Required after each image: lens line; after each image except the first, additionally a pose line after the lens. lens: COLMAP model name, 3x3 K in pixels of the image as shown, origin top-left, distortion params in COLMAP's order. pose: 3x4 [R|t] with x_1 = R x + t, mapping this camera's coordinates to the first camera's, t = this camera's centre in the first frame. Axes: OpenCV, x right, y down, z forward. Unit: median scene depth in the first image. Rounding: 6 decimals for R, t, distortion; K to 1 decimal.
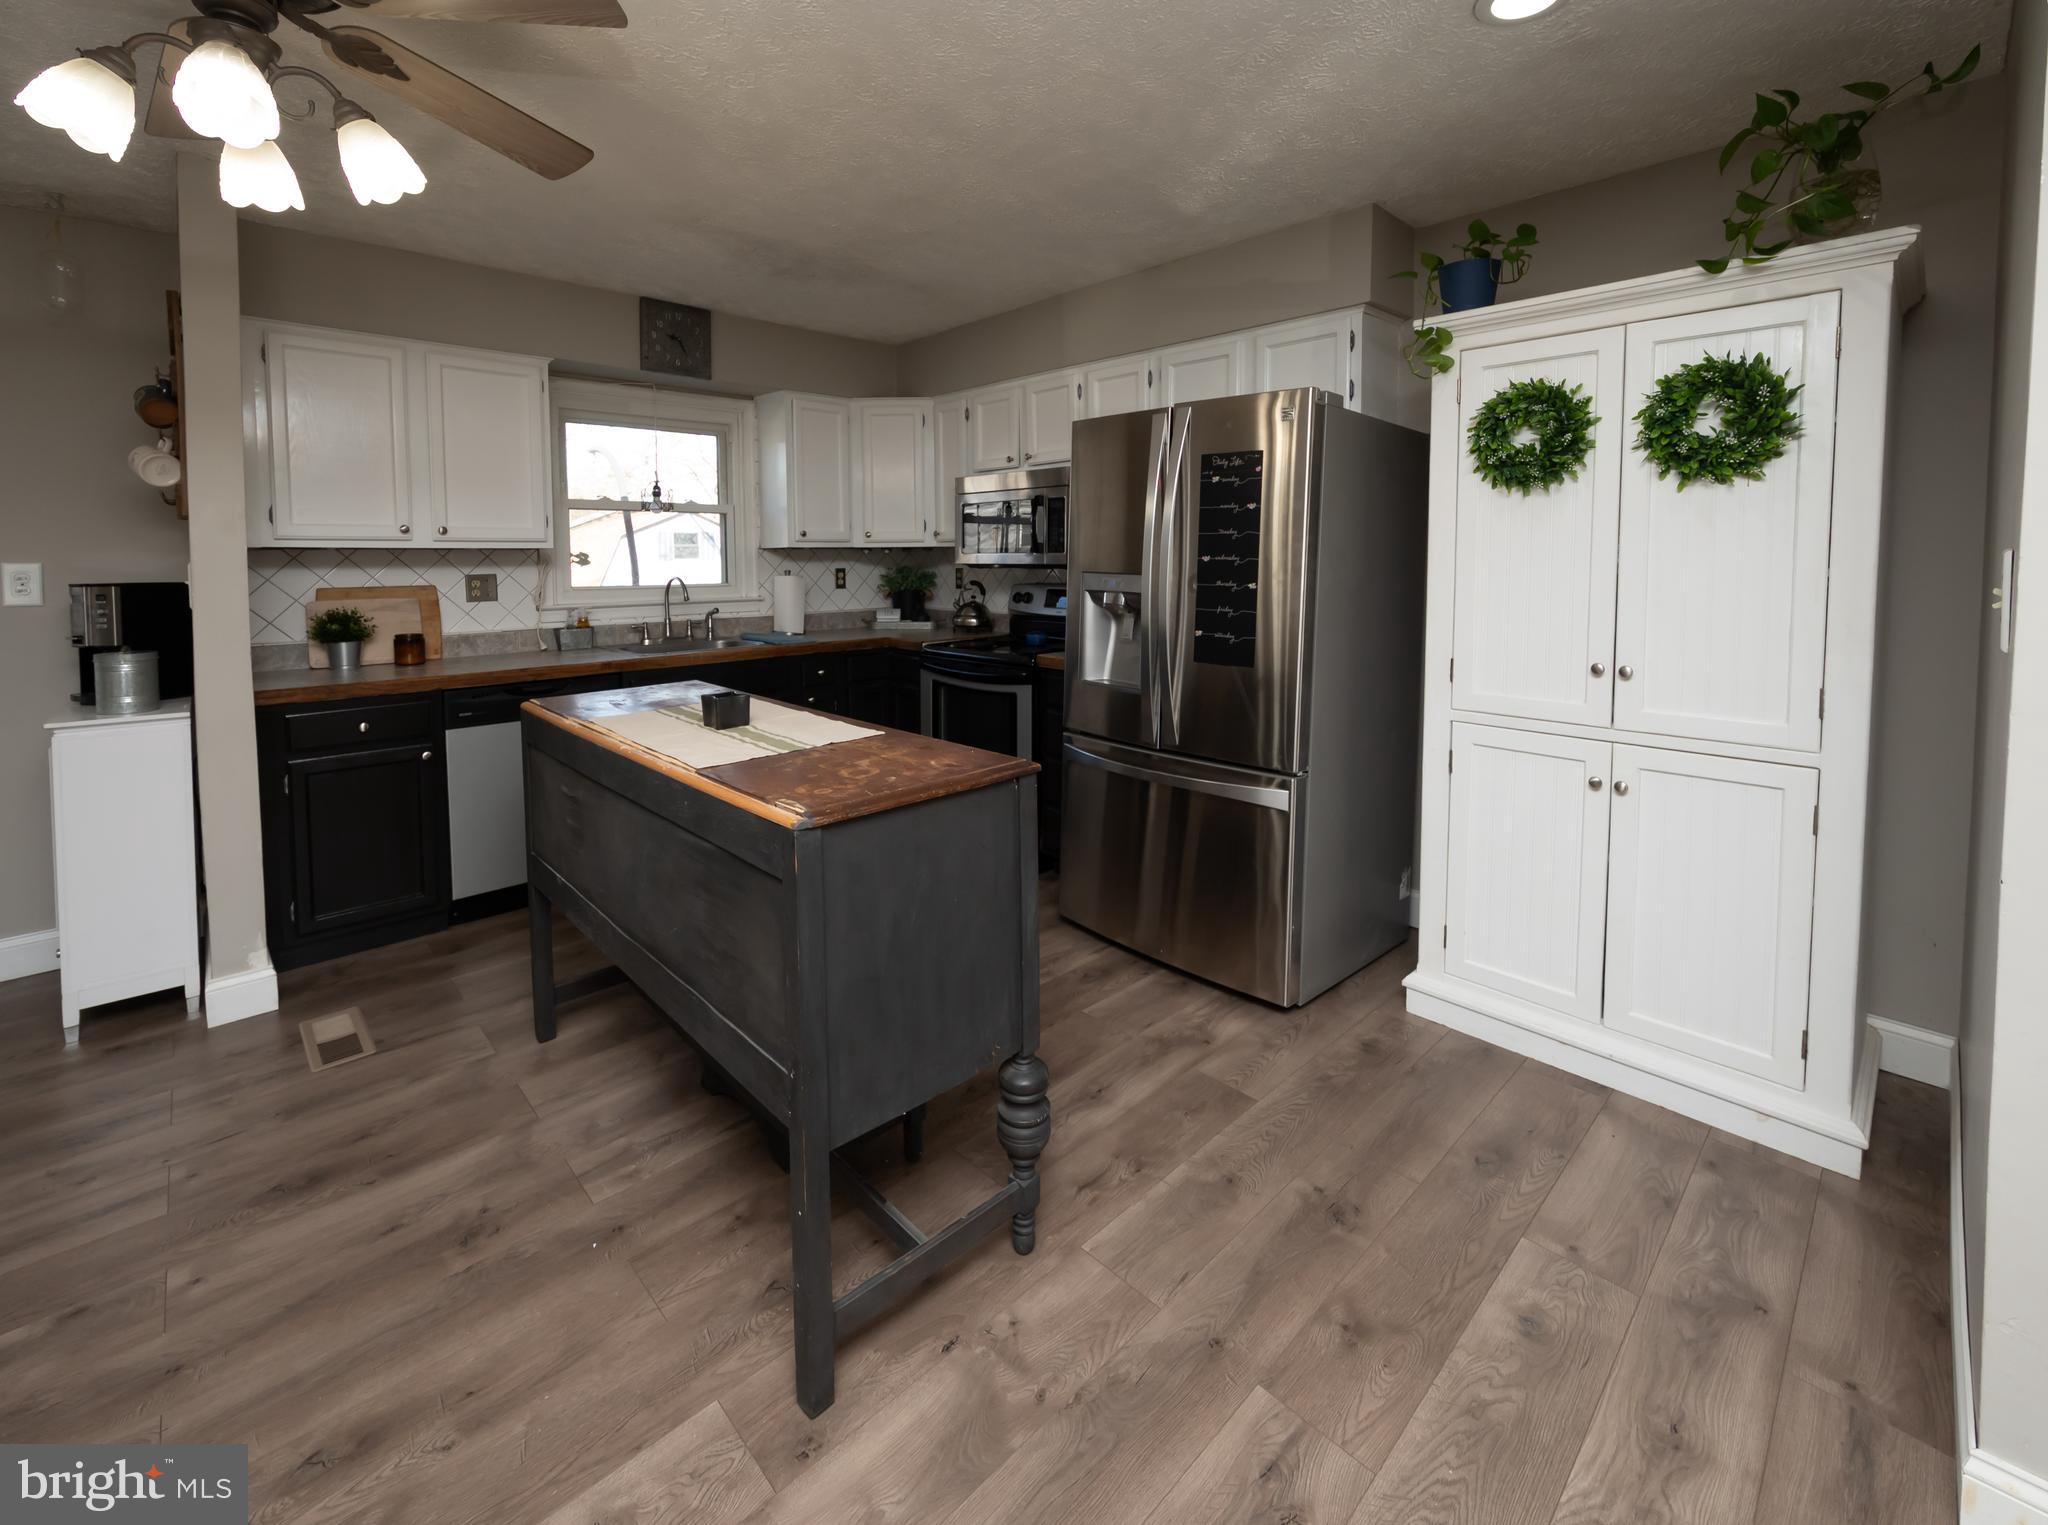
lens RADIAL K [[895.3, 0, 1015.9], [0, 895.3, 736.3], [0, 0, 1]] dist [-0.002646, 0.000012]
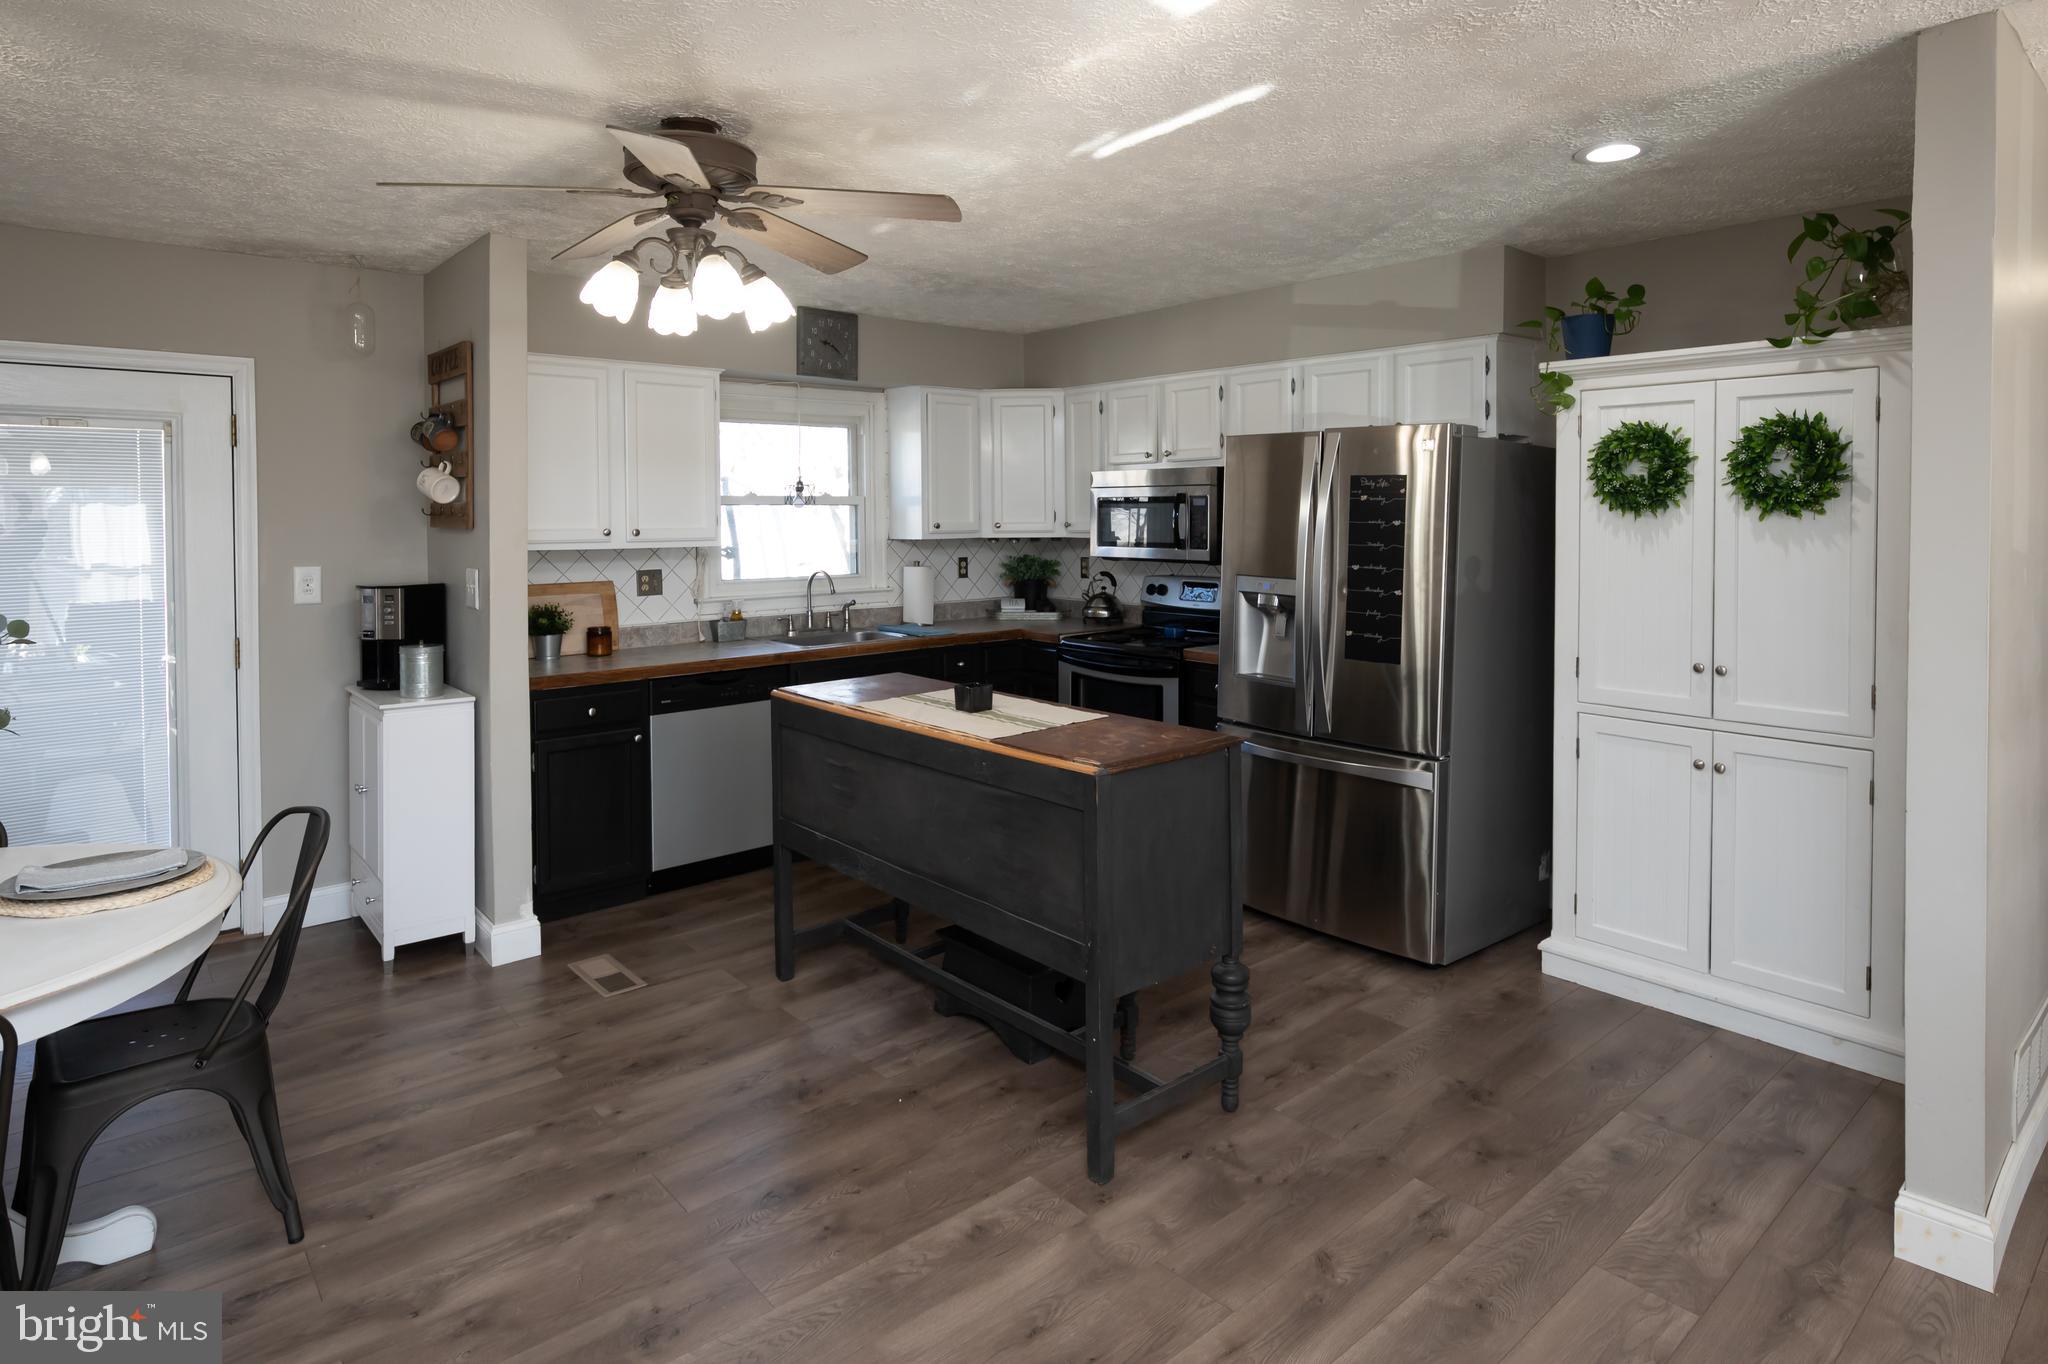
lens RADIAL K [[1103.4, 0, 1024.0], [0, 1103.4, 682.0], [0, 0, 1]] dist [-0.001264, 0.000043]
pose [[0.998338, 0.006377, -0.057282, -0.135058], [-0.009349, 0.998616, -0.051759, 0.023587], [0.056872, 0.052209, 0.997015, -0.437903]]
